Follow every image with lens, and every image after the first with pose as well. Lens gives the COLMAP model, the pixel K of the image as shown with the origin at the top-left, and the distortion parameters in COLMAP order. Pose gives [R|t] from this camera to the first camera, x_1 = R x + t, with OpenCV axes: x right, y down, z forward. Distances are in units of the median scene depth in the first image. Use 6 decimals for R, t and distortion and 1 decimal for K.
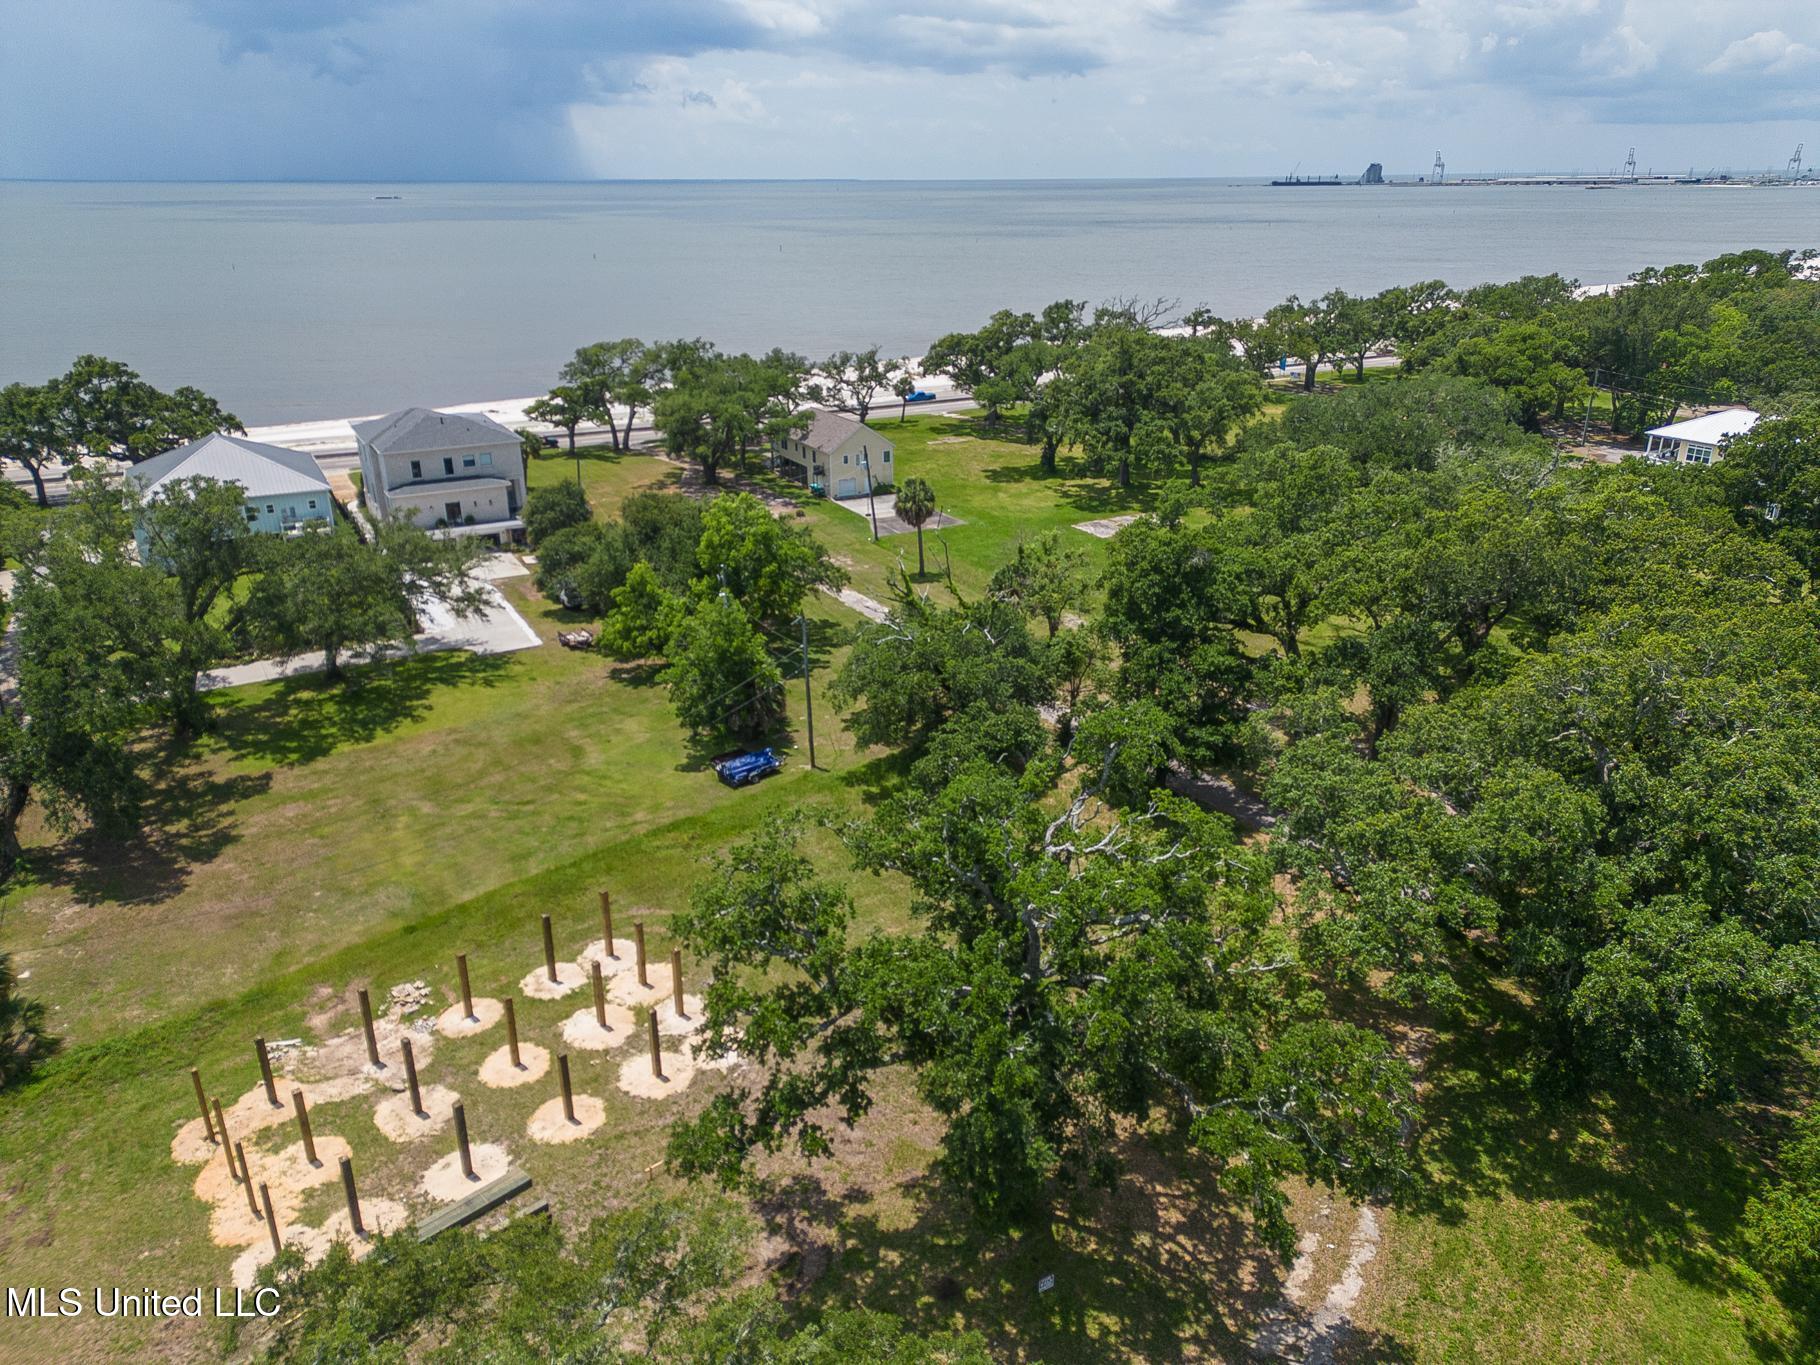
lens RADIAL K [[1268.9, 0, 903.6], [0, 1268.9, 682.9], [0, 0, 1]] dist [0.081008, -0.056647]
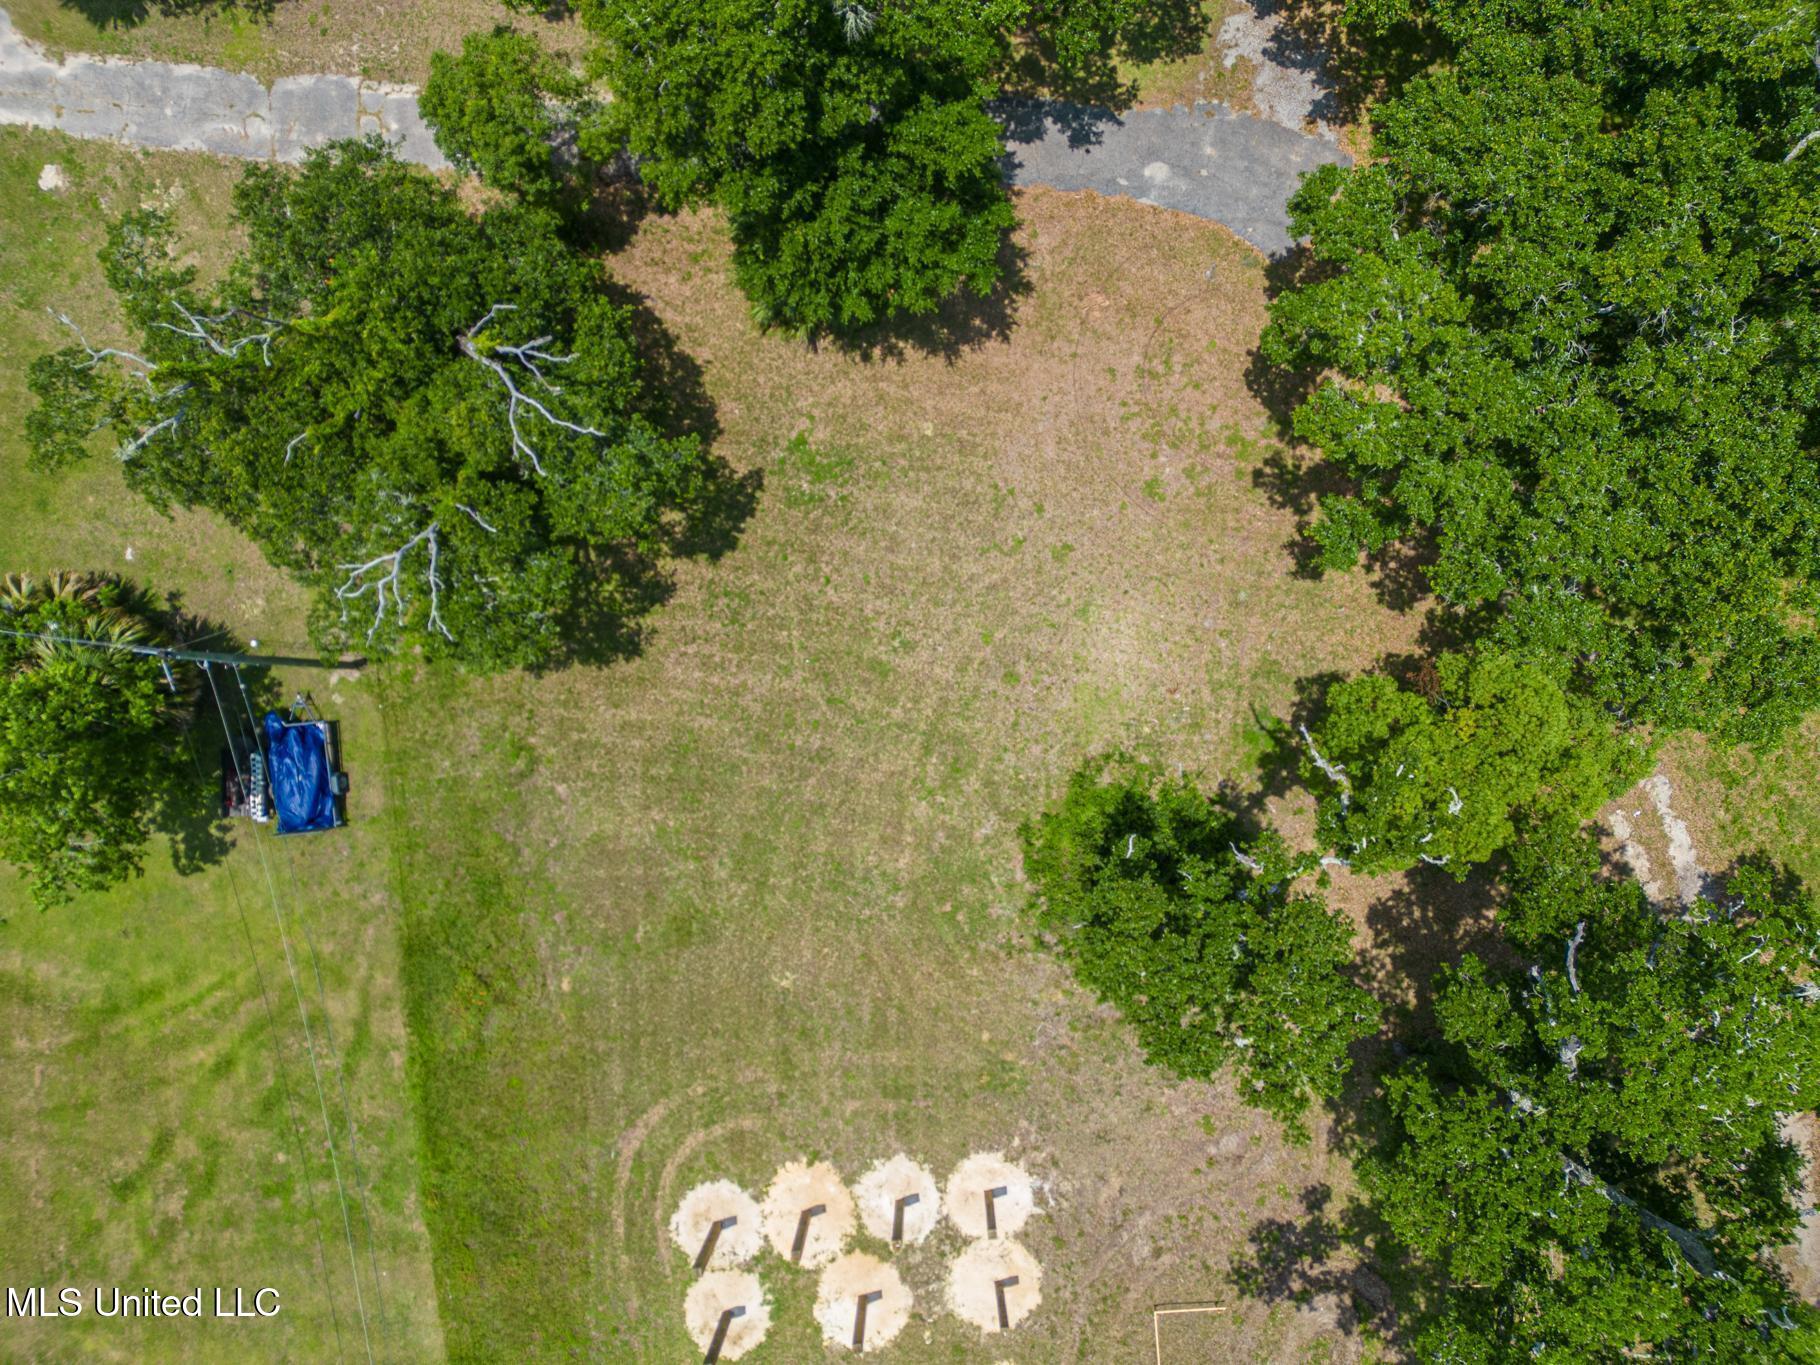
lens RADIAL K [[1266.6, 0, 910.0], [0, 1266.6, 682.5], [0, 0, 1]] dist [0.092911, -0.093527]
pose [[0.575666, -0.817649, 0.007617, 0.050086], [0.316738, 0.231569, 0.919811, -0.343600], [-0.753847, -0.527091, 0.392287, 0.585438]]
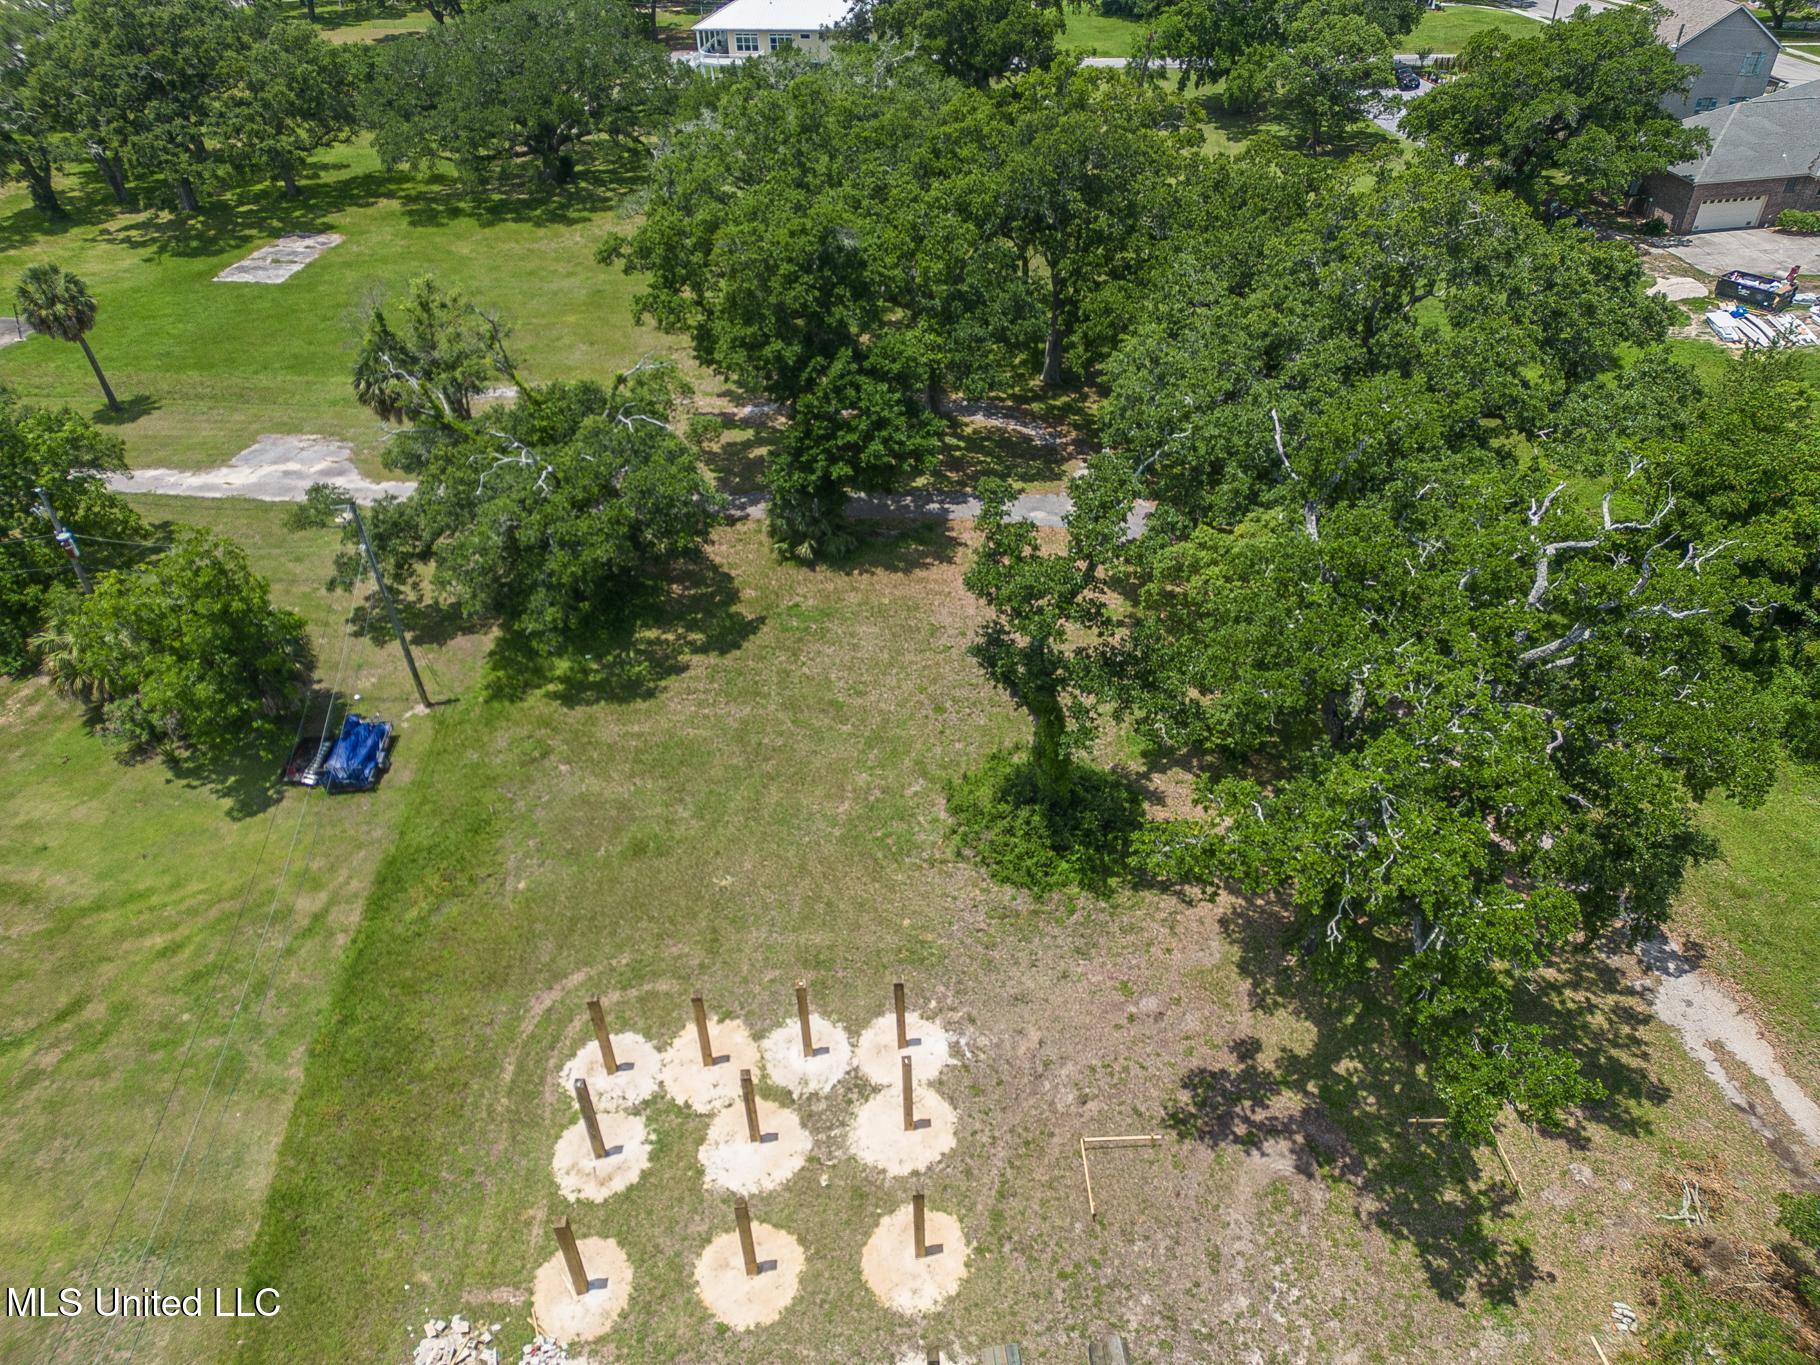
lens RADIAL K [[1266.6, 0, 910.0], [0, 1266.6, 682.5], [0, 0, 1]] dist [0.092911, -0.093527]
pose [[0.608709, -0.484171, 0.628531, -0.331866], [0.315148, 0.874580, 0.368498, -0.113821], [-0.728117, -0.026228, 0.684951, 0.323733]]
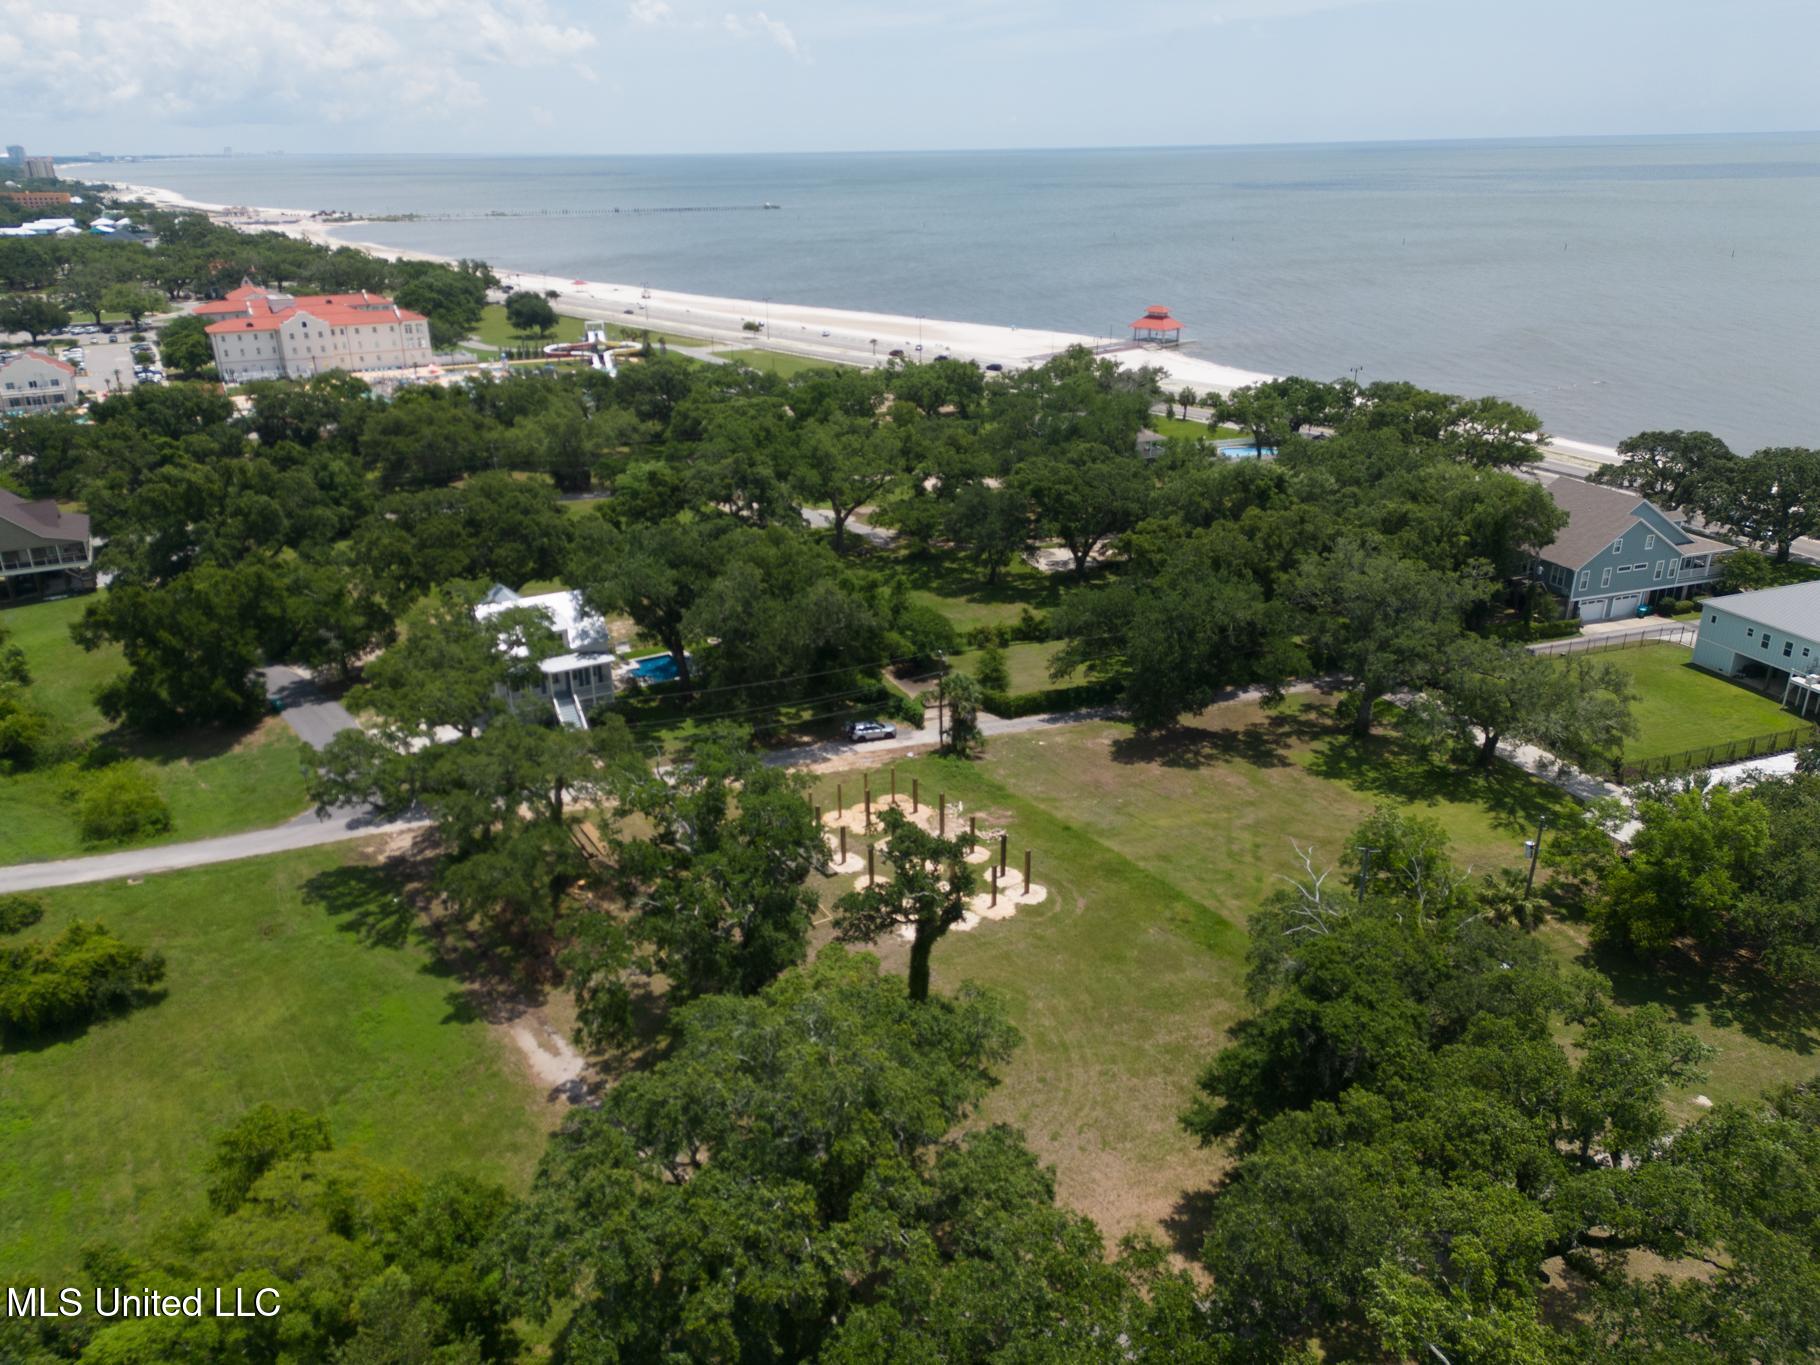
lens RADIAL K [[1337.2, 0, 908.2], [0, 1337.2, 725.4], [0, 0, 1]] dist [0.091074, -0.077280]
pose [[-0.165250, 0.404974, -0.899271, 0.841416], [-0.354873, 0.826320, 0.437333, -0.439888], [0.920194, 0.391396, 0.007165, 0.568495]]
